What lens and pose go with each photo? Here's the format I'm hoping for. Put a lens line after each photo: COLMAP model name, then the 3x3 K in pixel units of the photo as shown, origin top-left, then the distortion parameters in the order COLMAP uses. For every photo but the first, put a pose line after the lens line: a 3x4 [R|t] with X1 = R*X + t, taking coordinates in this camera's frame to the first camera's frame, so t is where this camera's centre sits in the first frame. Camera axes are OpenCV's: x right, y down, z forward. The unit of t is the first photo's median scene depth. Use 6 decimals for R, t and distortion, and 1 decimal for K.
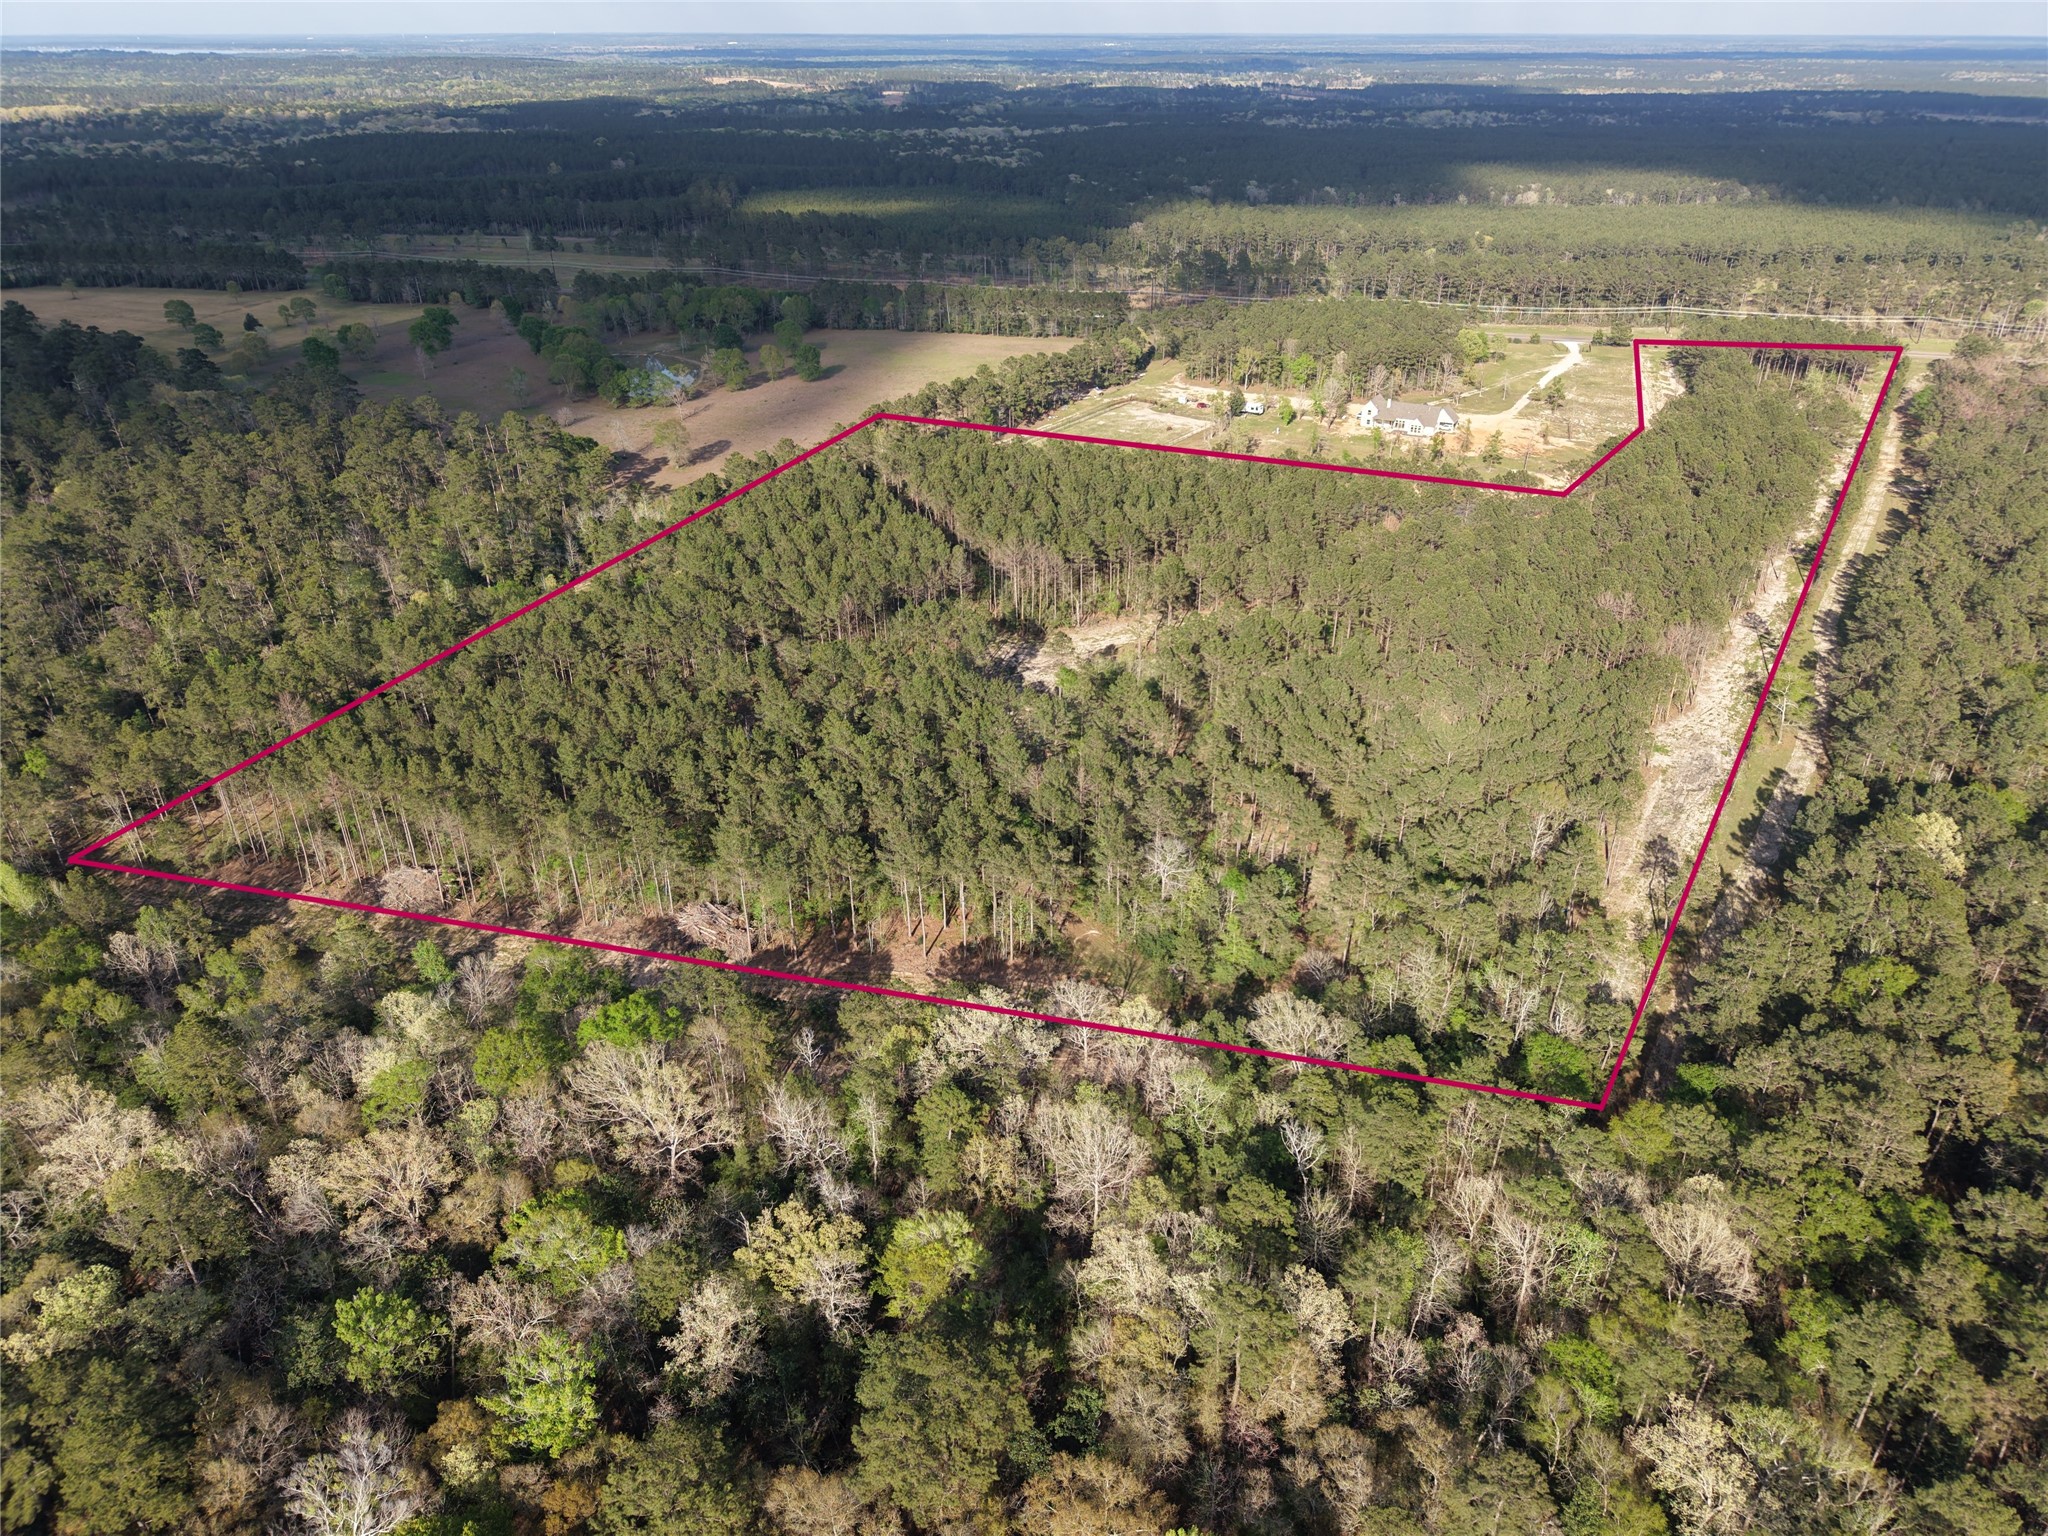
lens RADIAL K [[1368.6, 0, 1023.5], [0, 1368.6, 767.3], [0, 0, 1]] dist [0.007757, -0.007041]
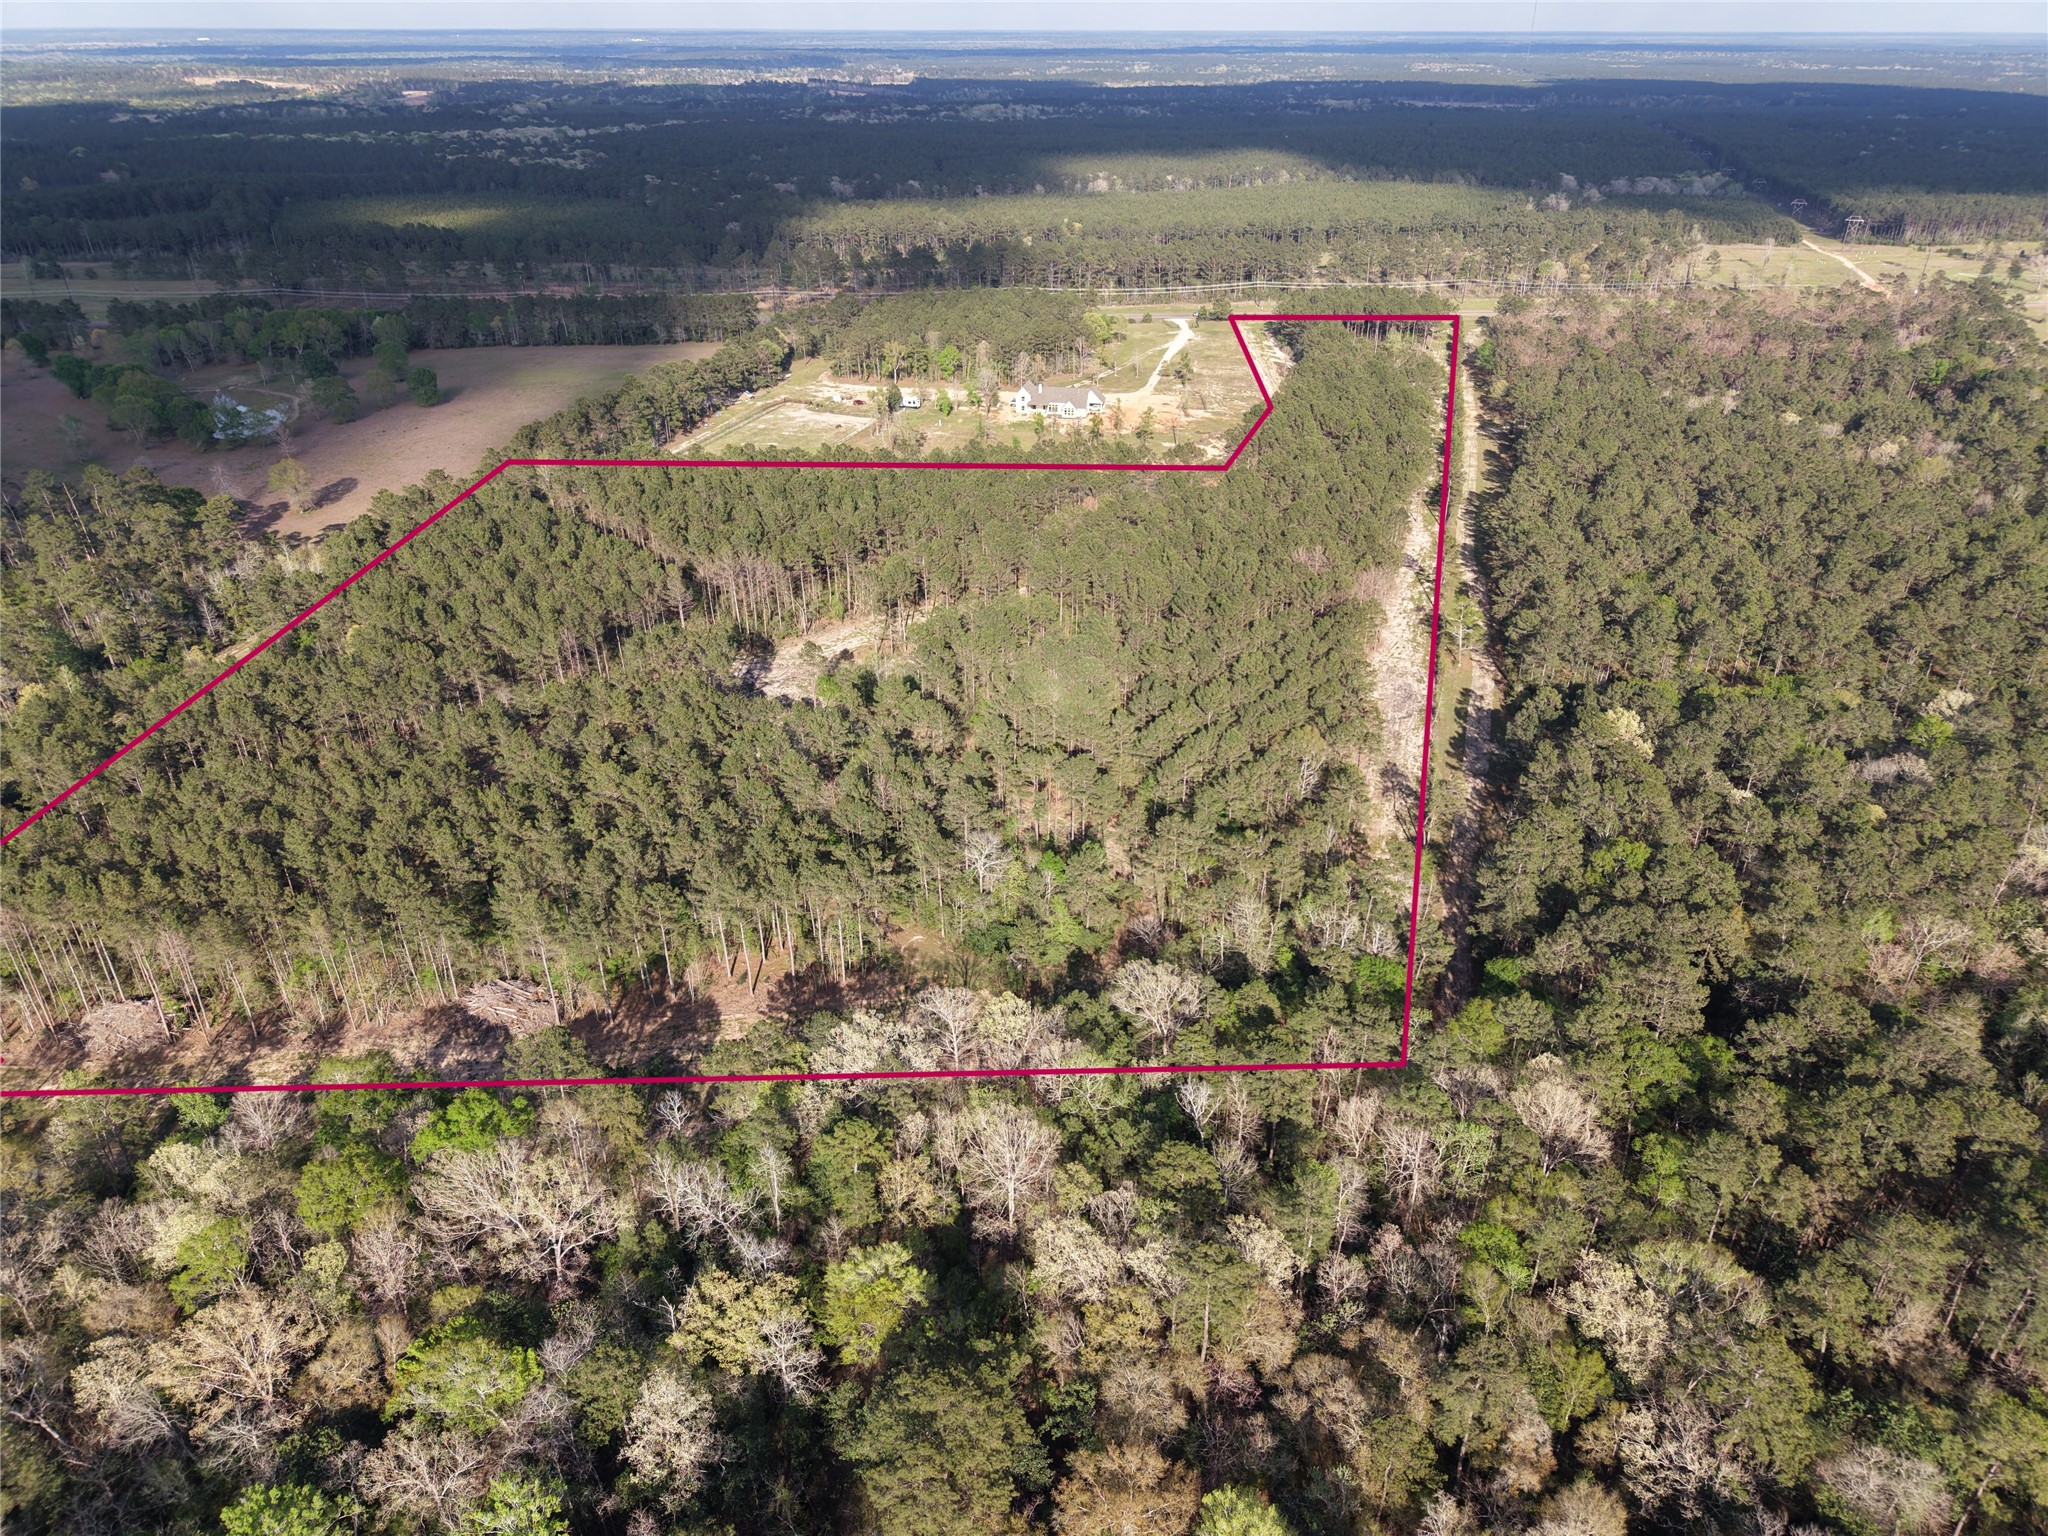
lens RADIAL K [[1368.6, 0, 1022.2], [0, 1368.6, 765.3], [0, 0, 1]] dist [0.007757, -0.007041]
pose [[0.954614, -0.140534, 0.262608, -0.114047], [0.140191, 0.989920, 0.020143, -0.011955], [-0.262792, 0.017587, 0.964692, 0.020671]]
